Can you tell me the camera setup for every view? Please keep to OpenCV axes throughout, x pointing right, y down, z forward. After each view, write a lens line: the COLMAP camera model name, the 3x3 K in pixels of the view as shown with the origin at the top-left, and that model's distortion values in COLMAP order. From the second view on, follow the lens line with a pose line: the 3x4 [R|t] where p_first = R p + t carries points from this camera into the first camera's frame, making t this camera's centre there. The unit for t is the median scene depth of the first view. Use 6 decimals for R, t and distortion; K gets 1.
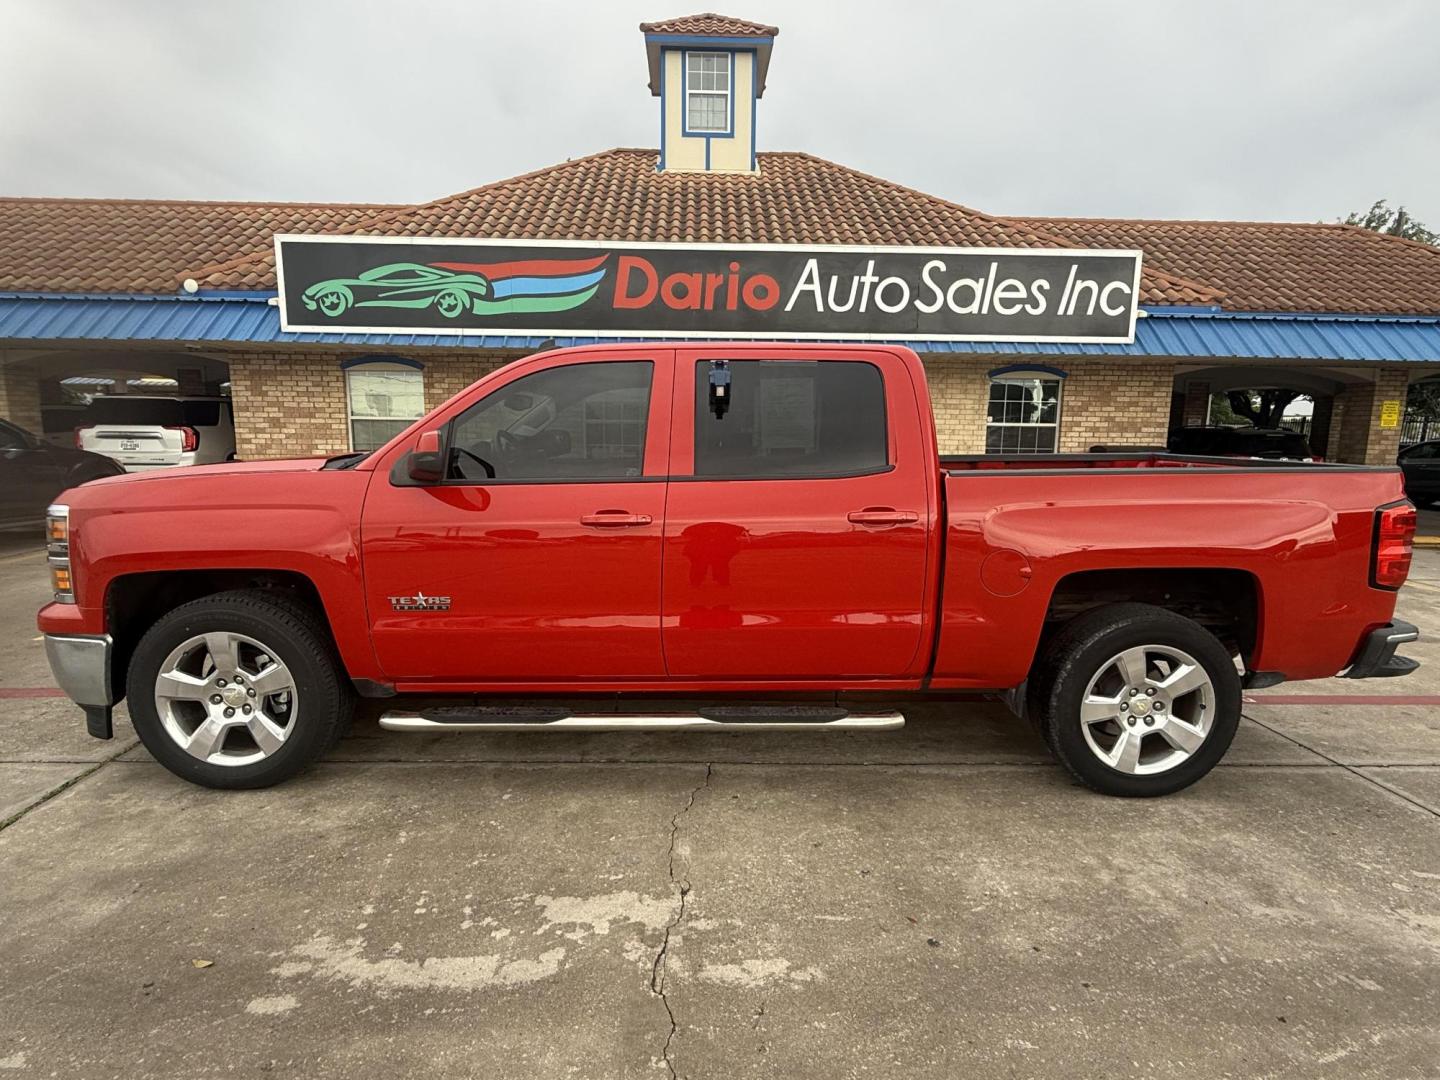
lens RADIAL K [[737.5, 0, 715.0], [0, 737.5, 551.1], [0, 0, 1]] dist [0.004489, 0.001673]
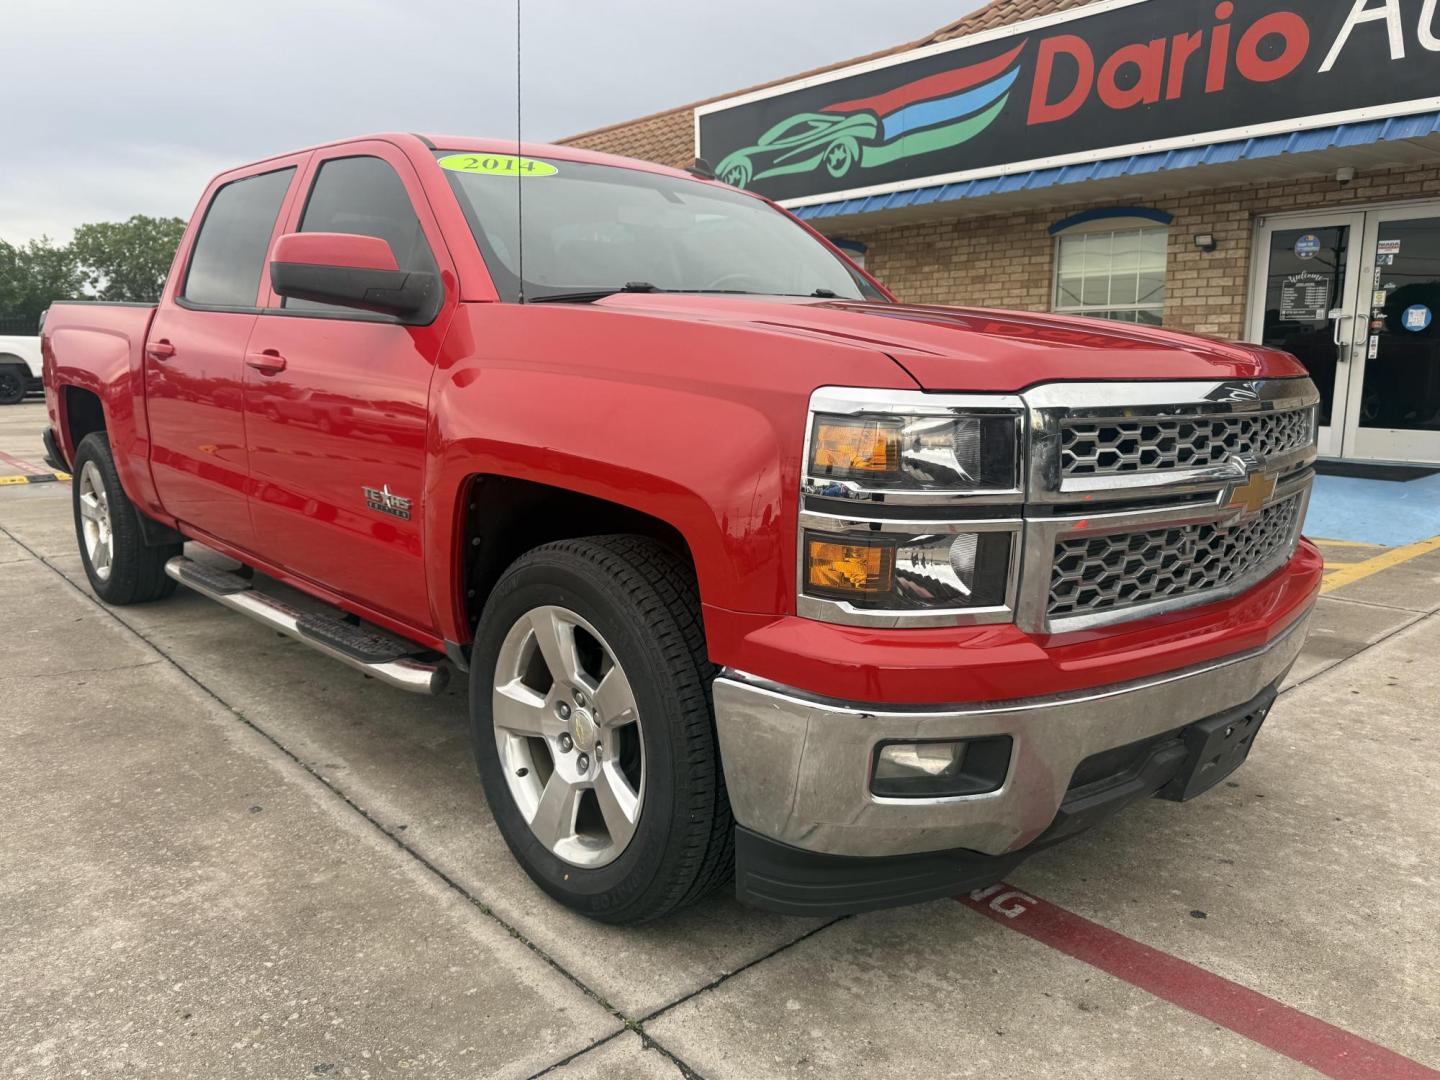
lens RADIAL K [[1045.9, 0, 718.1], [0, 1045.9, 547.2], [0, 0, 1]] dist [0.027155, -0.036258]
pose [[0.641491, 0.128021, -0.756373, 0.367126], [-0.119061, 0.990644, 0.066696, 0.001460], [0.757835, 0.047269, 0.650732, 0.196745]]
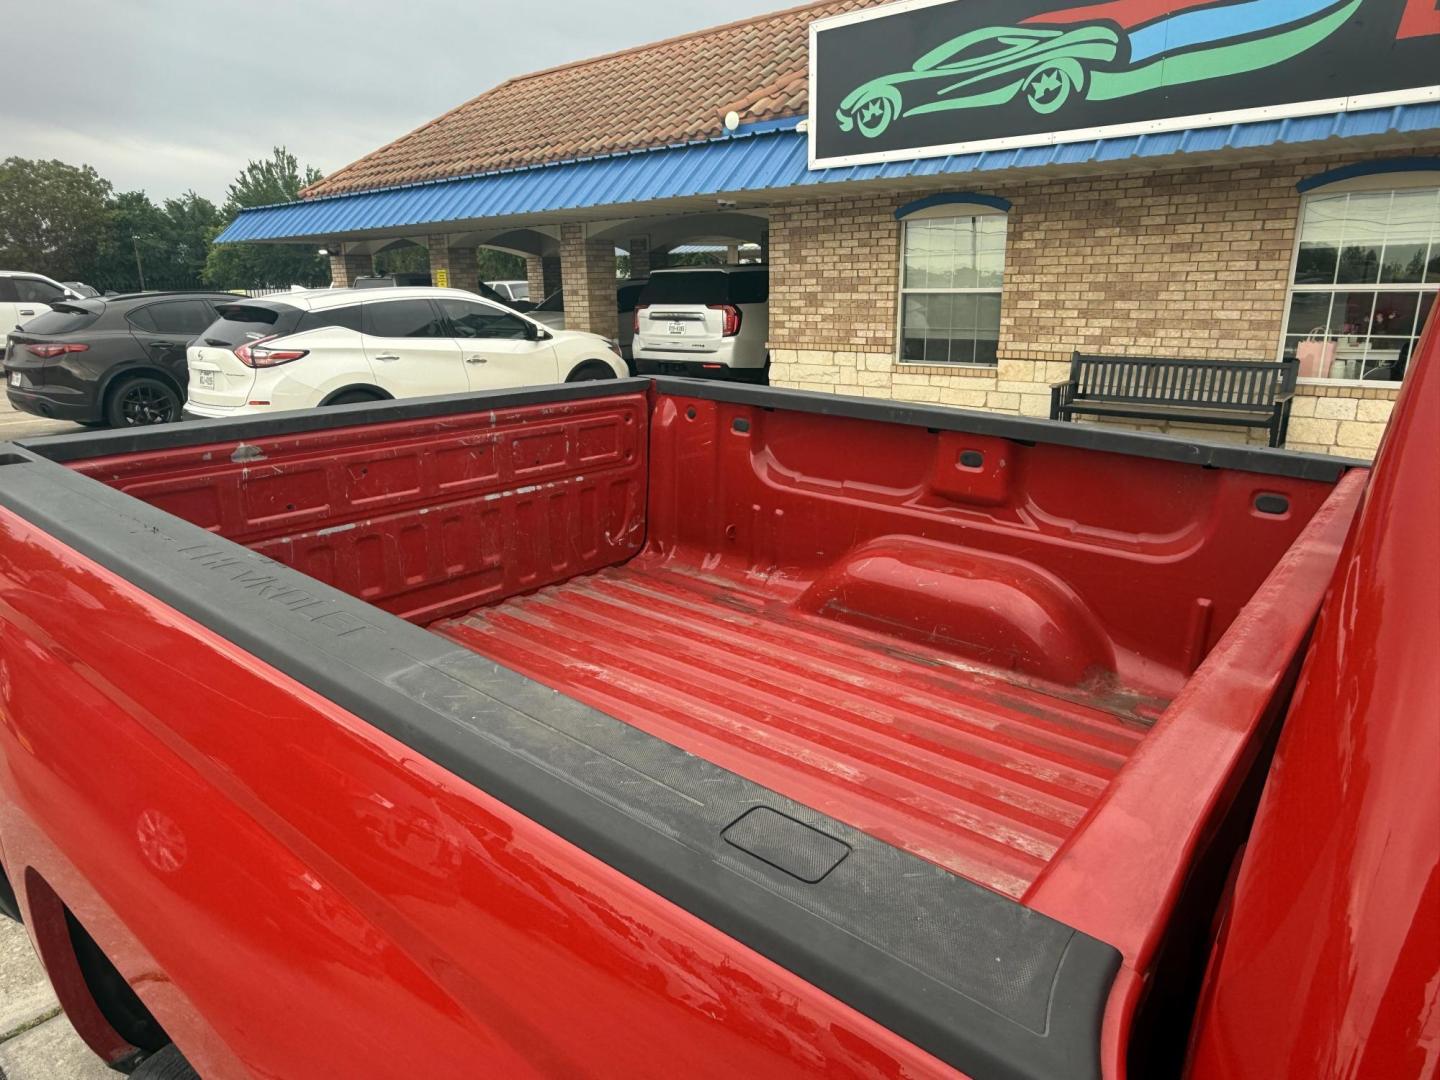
lens RADIAL K [[923.9, 0, 717.7], [0, 923.9, 543.8], [0, 0, 1]] dist [-0.017057, 0.011800]
pose [[0.736730, 0.162793, -0.656298, -0.020161], [-0.090477, 0.985592, 0.142908, -0.057598], [0.670106, -0.045905, 0.740844, 0.247385]]
